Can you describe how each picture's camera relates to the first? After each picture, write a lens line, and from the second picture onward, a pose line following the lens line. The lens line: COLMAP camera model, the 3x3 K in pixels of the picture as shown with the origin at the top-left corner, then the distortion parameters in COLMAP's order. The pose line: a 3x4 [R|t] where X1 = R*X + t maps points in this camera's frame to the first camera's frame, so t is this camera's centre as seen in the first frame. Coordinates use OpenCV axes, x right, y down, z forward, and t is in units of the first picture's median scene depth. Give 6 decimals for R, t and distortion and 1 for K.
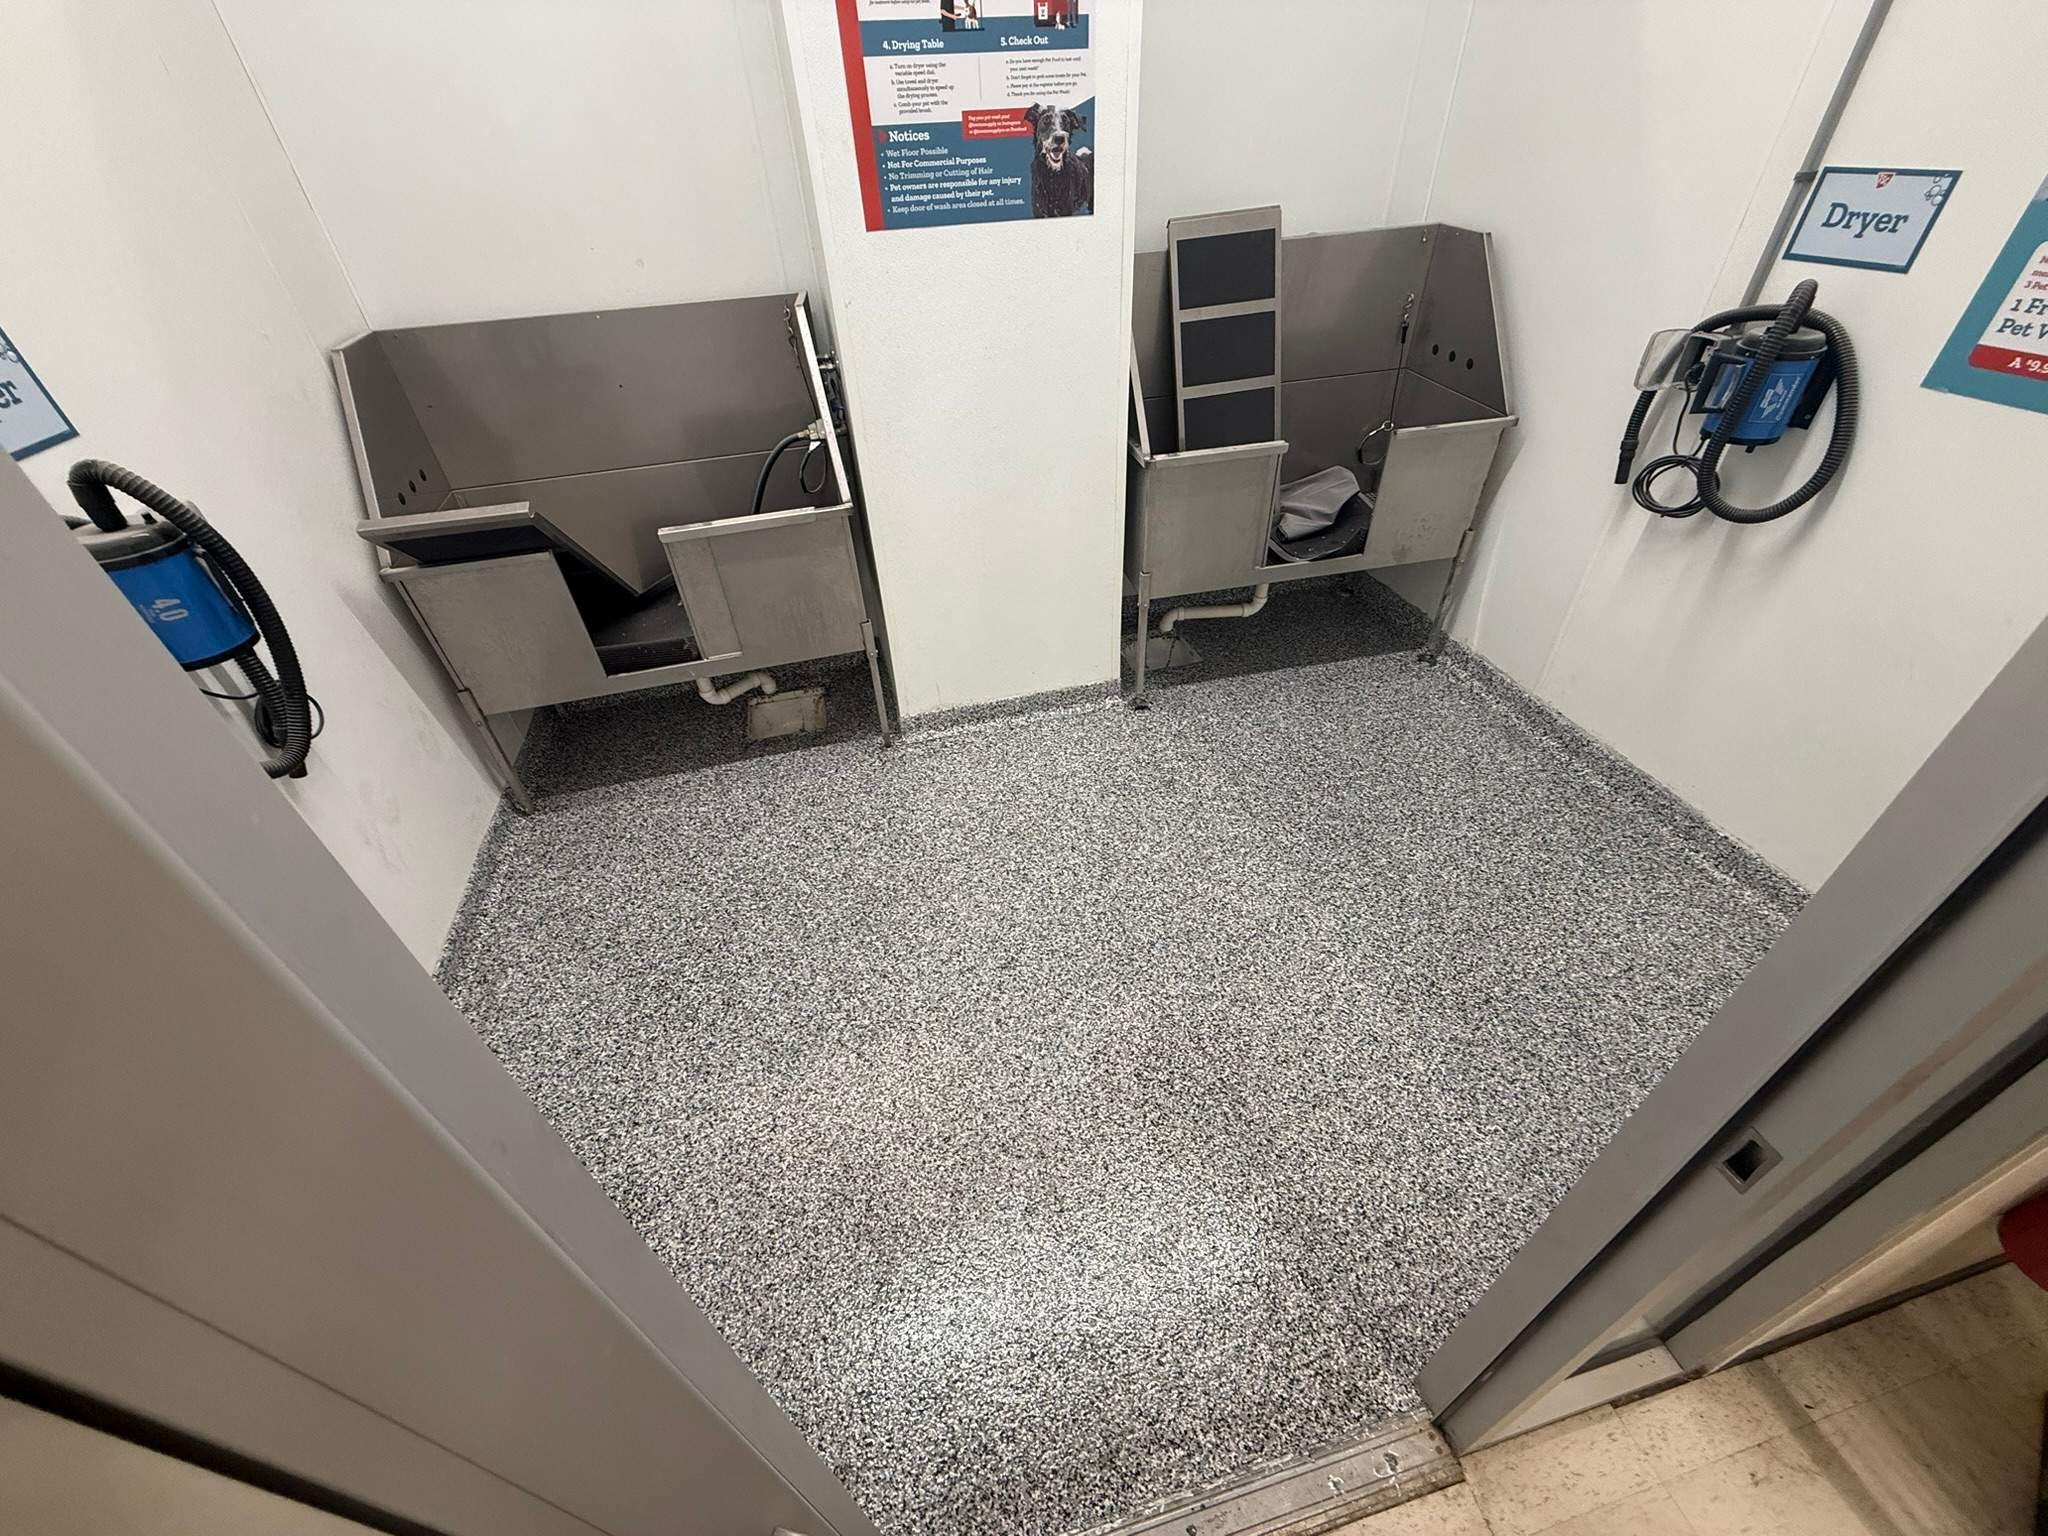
lens RADIAL K [[804.3, 0, 1024.0], [0, 804.3, 768.0], [0, 0, 1]] dist [0.000905, 0.000371]
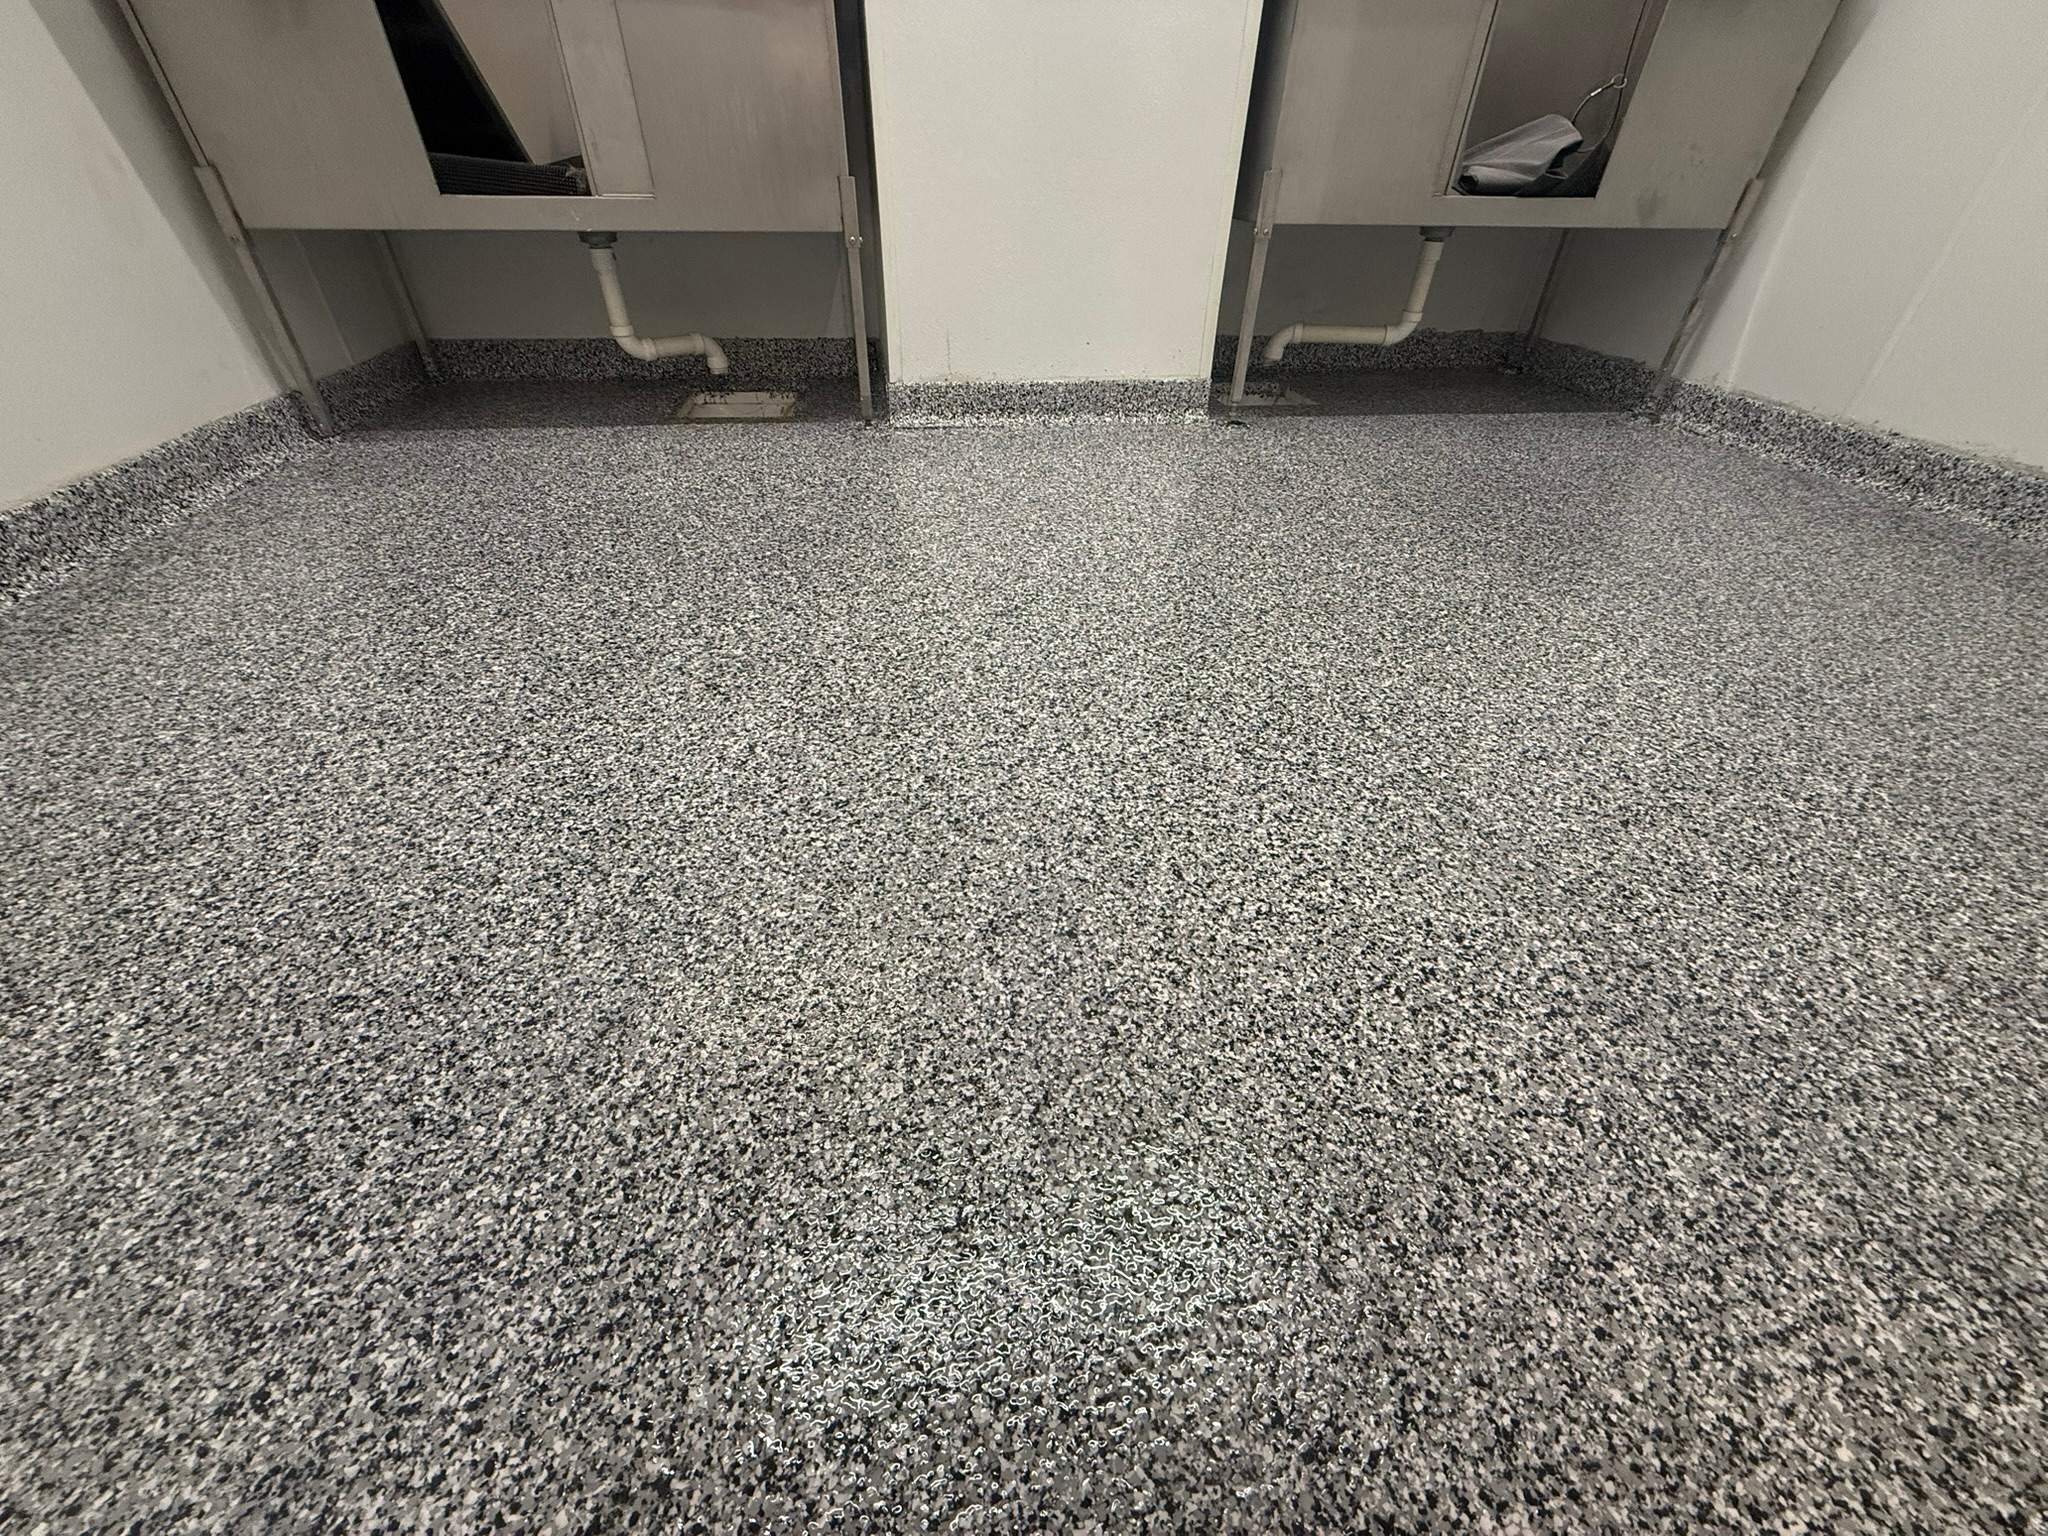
lens RADIAL K [[804.1, 0, 1024.0], [0, 804.1, 768.0], [0, 0, 1]] dist [0.000892, -0.000519]
pose [[0.994482, 0.100541, -0.029938, 0.016881], [-0.101456, 0.994364, -0.030771, 0.320725], [0.026676, 0.033639, 0.999078, 0.380602]]
